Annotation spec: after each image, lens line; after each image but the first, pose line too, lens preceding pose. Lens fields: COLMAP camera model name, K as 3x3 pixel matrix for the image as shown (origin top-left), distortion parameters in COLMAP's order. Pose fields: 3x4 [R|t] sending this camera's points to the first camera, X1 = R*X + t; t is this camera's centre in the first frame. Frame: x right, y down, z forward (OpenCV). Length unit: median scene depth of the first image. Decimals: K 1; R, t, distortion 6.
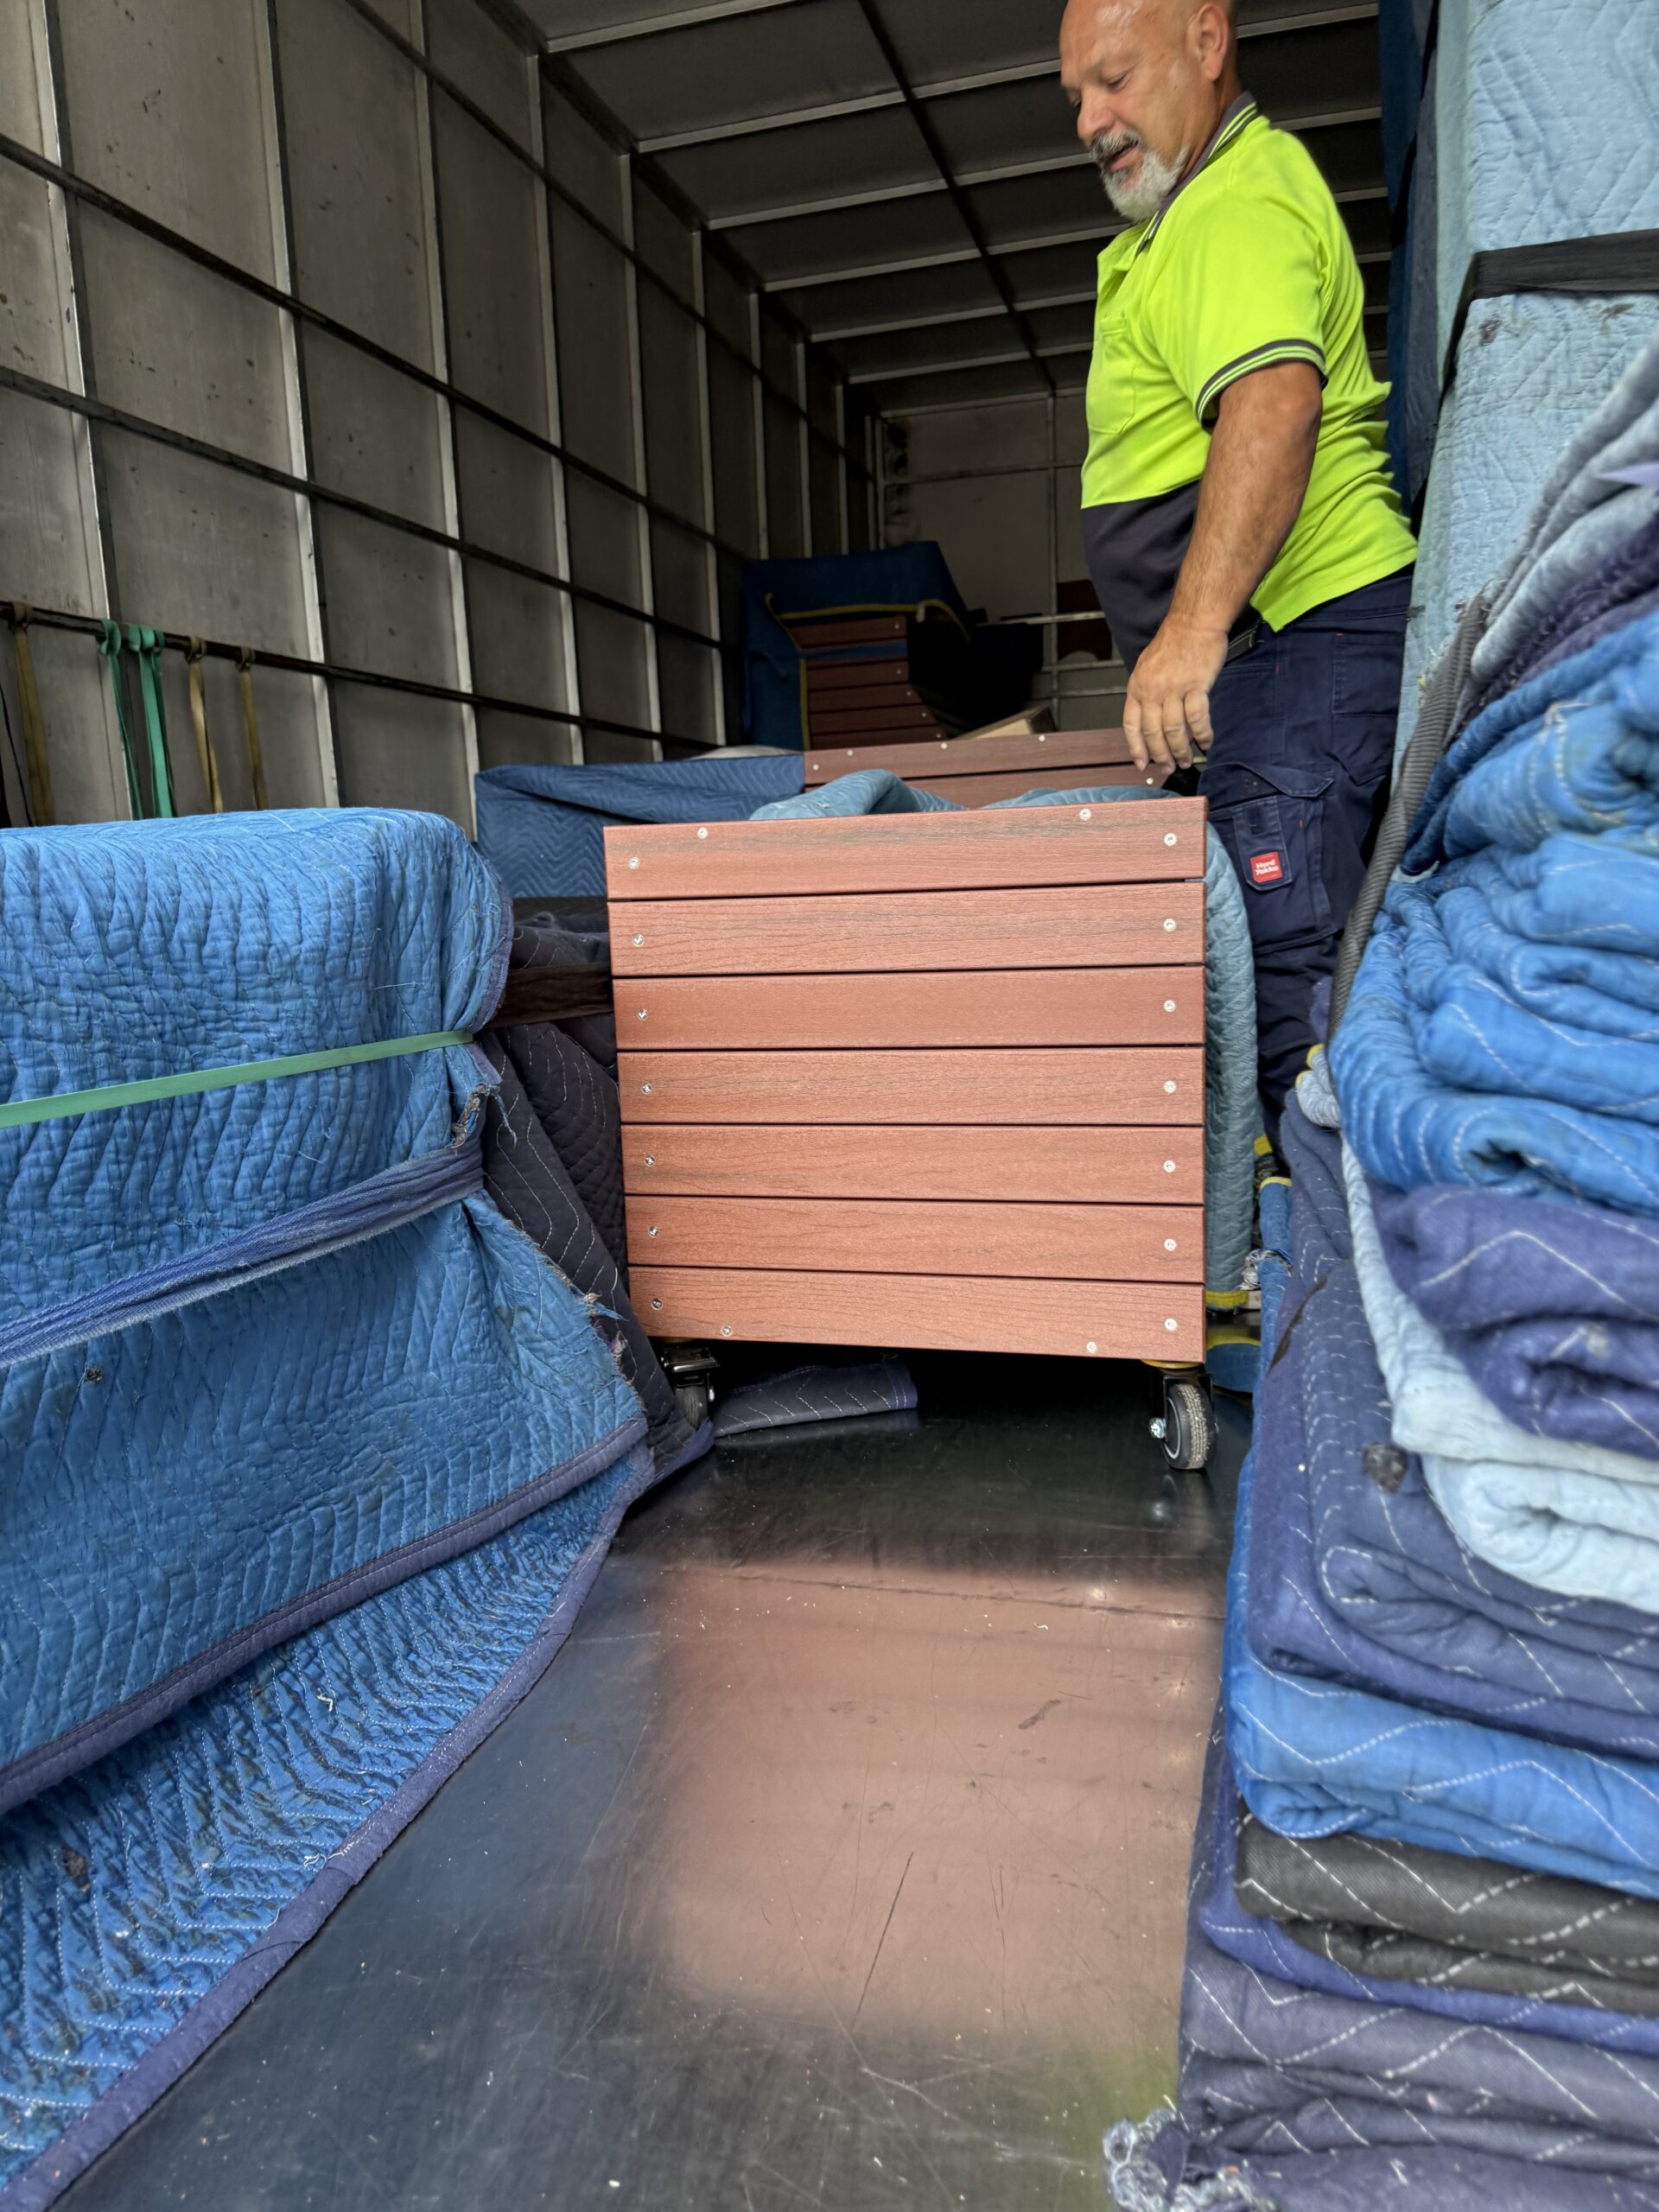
lens RADIAL K [[1558.9, 0, 829.5], [0, 1558.9, 1106.0], [0, 0, 1]] dist [-0.022901, 0.000219]
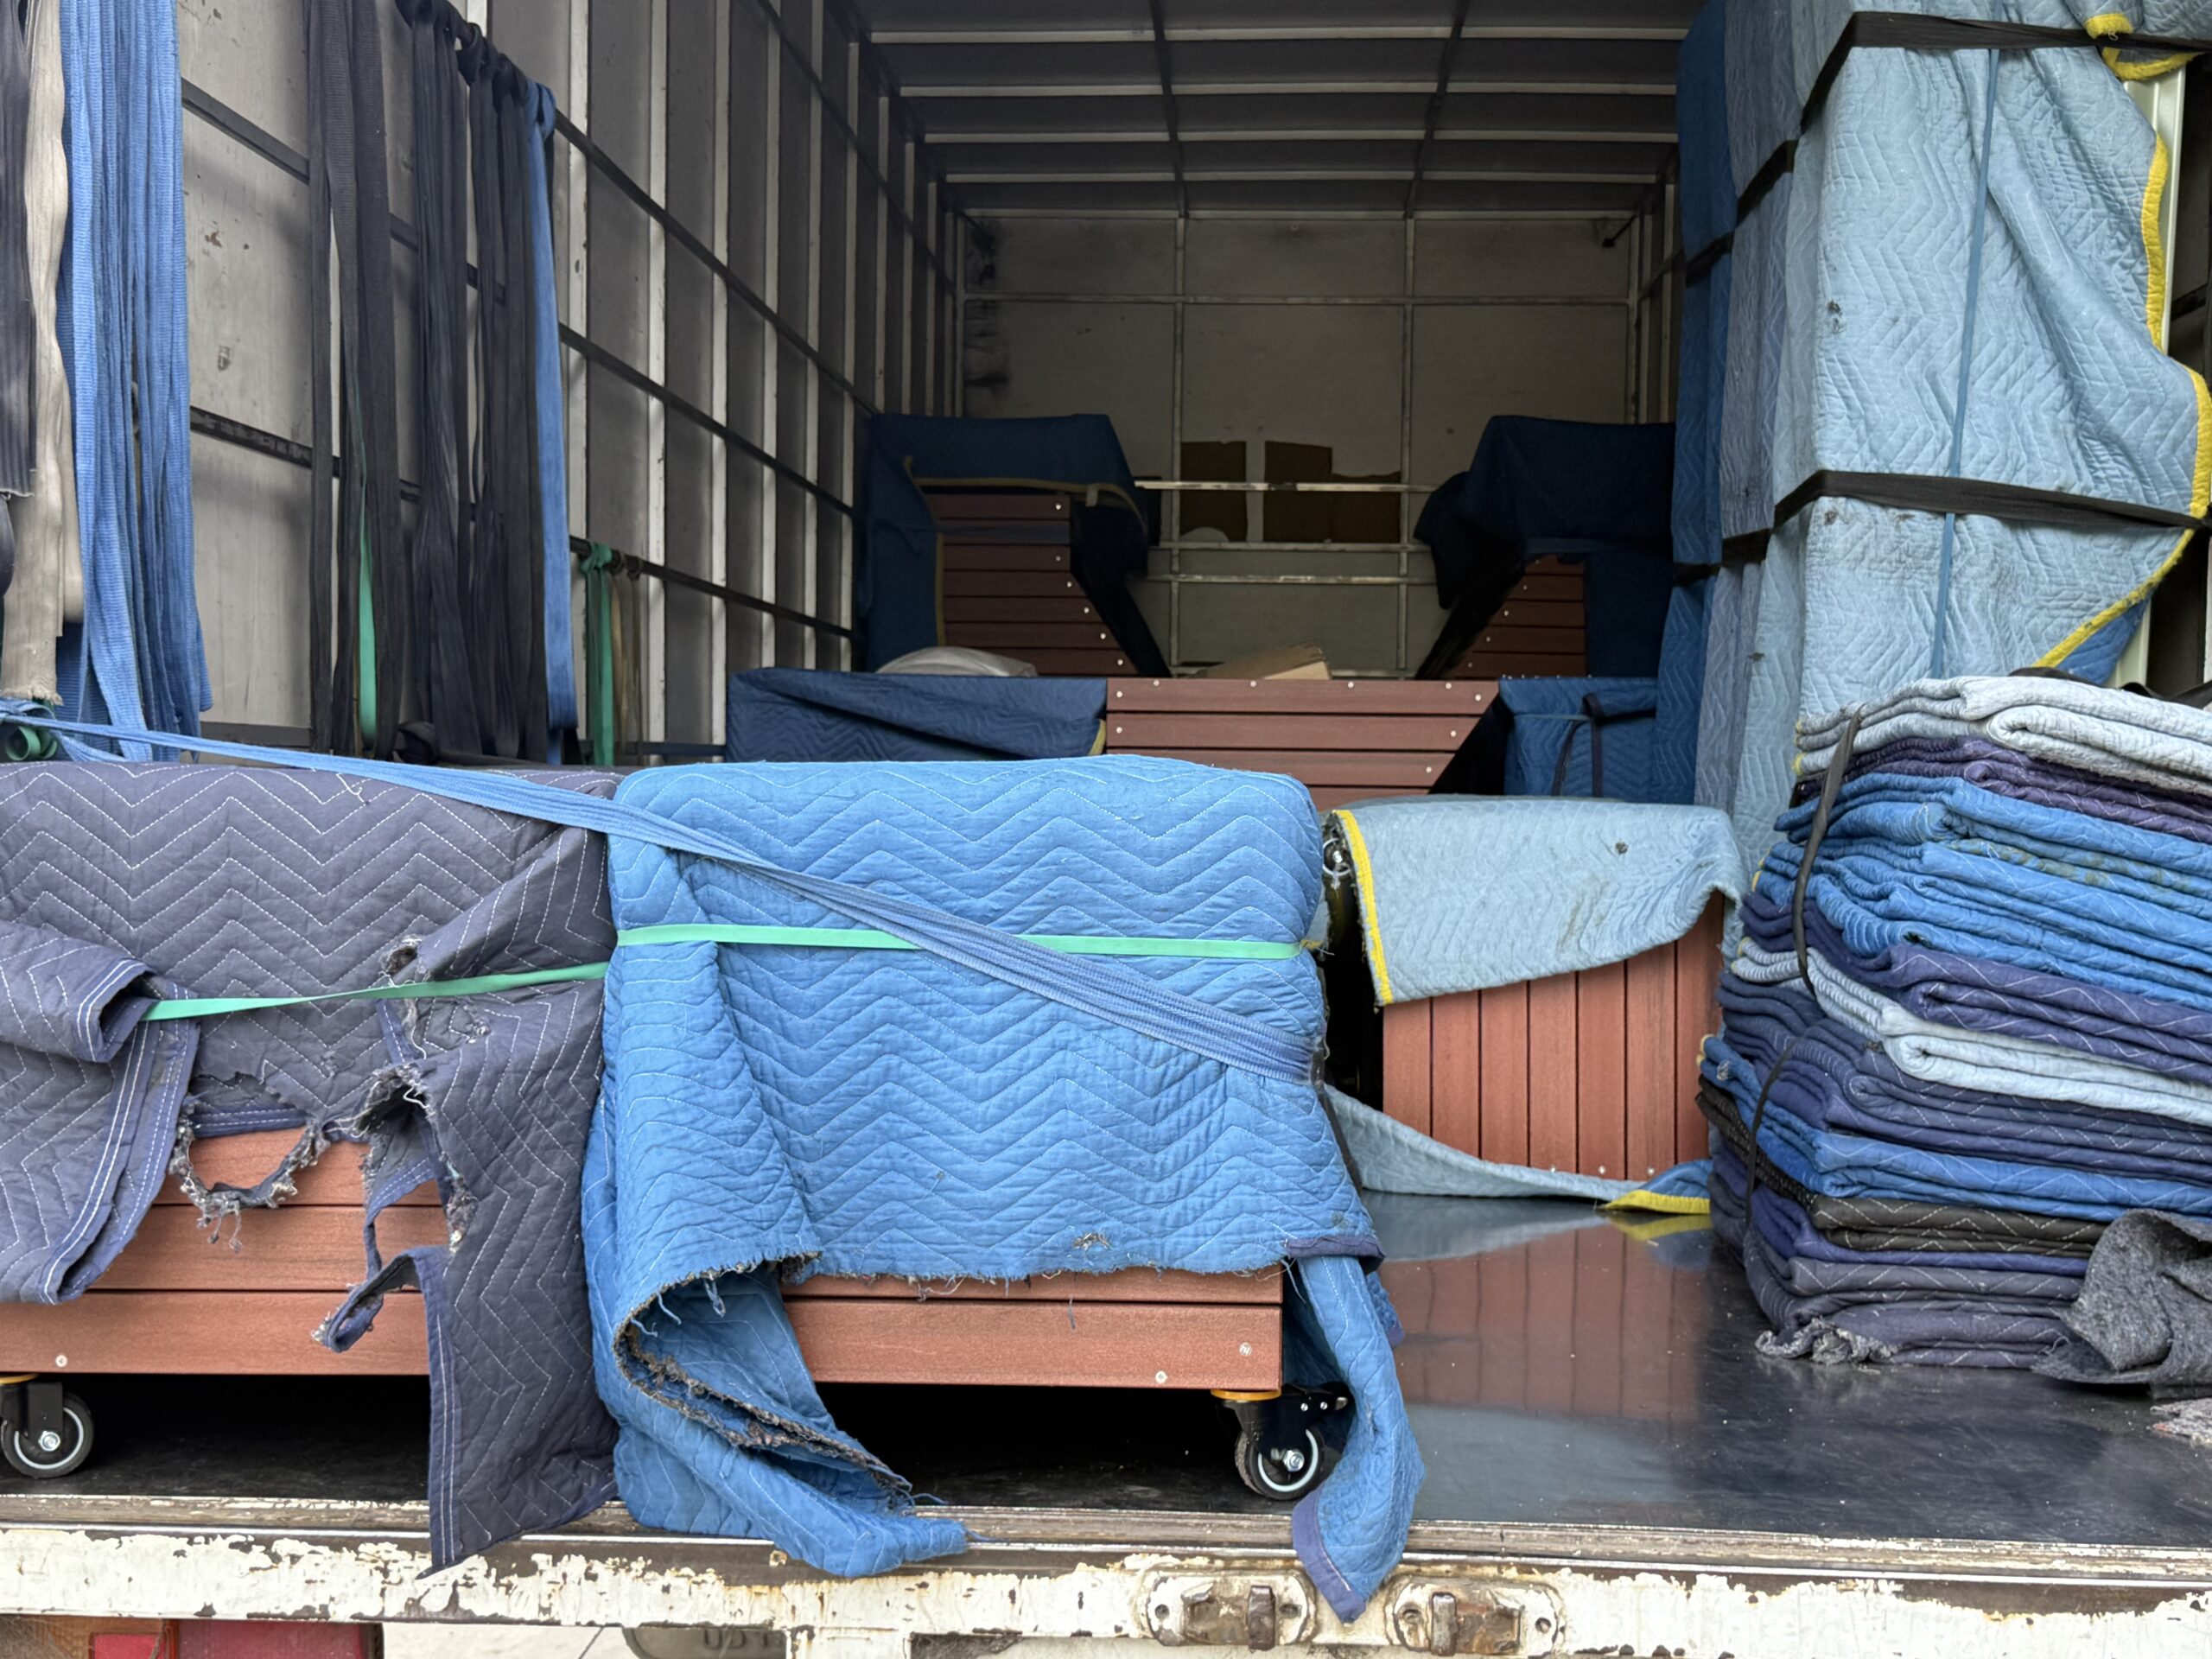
lens RADIAL K [[2654.7, 0, 1106.0], [0, 2654.7, 829.5], [0, 0, 1]] dist [-0.016901, 0.476369]
pose [[0.975346, 0.054319, 0.213893, -0.940800], [-0.026438, 0.991015, -0.131115, 0.225914], [-0.219093, 0.122227, 0.968018, -1.579293]]
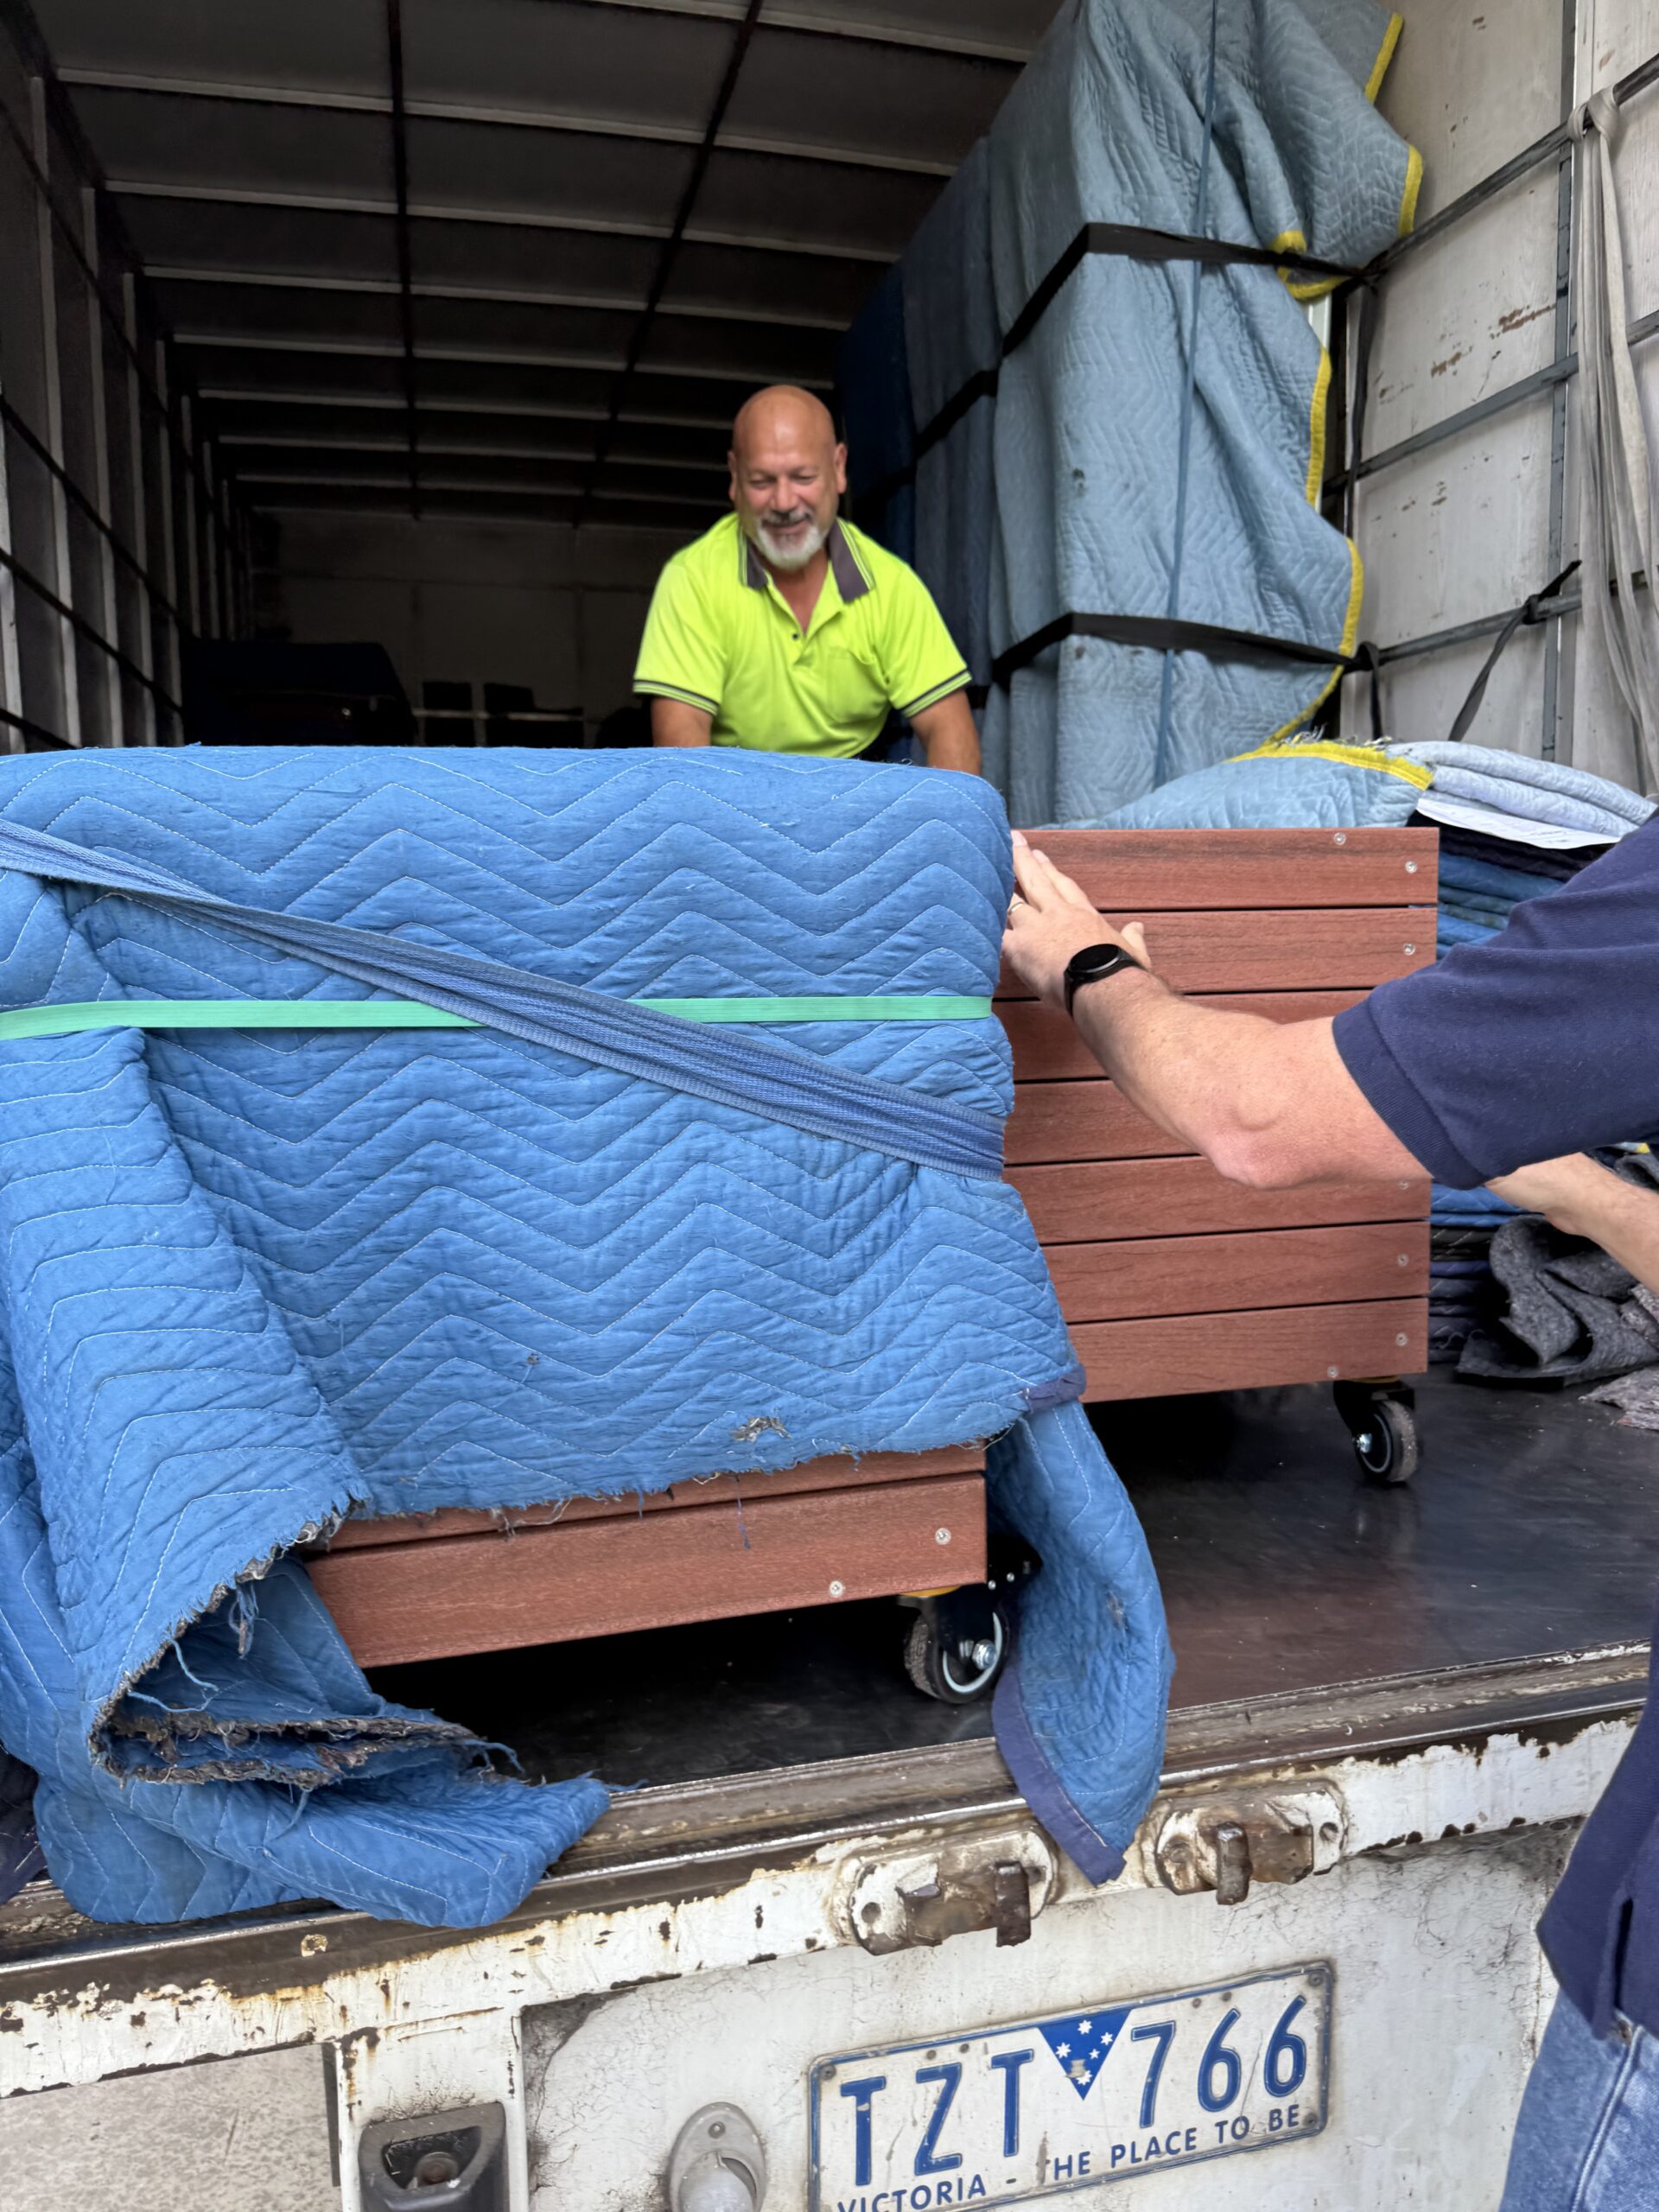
lens RADIAL K [[1511.8, 0, 819.7], [0, 1511.8, 1100.4], [0, 0, 1]] dist [0.058939, -0.096883]
pose [[0.867921, -0.020429, 0.496281, -0.884492], [0.045511, 0.998222, -0.038501, 0.145112], [-0.494612, 0.056003, 0.867308, -0.530600]]
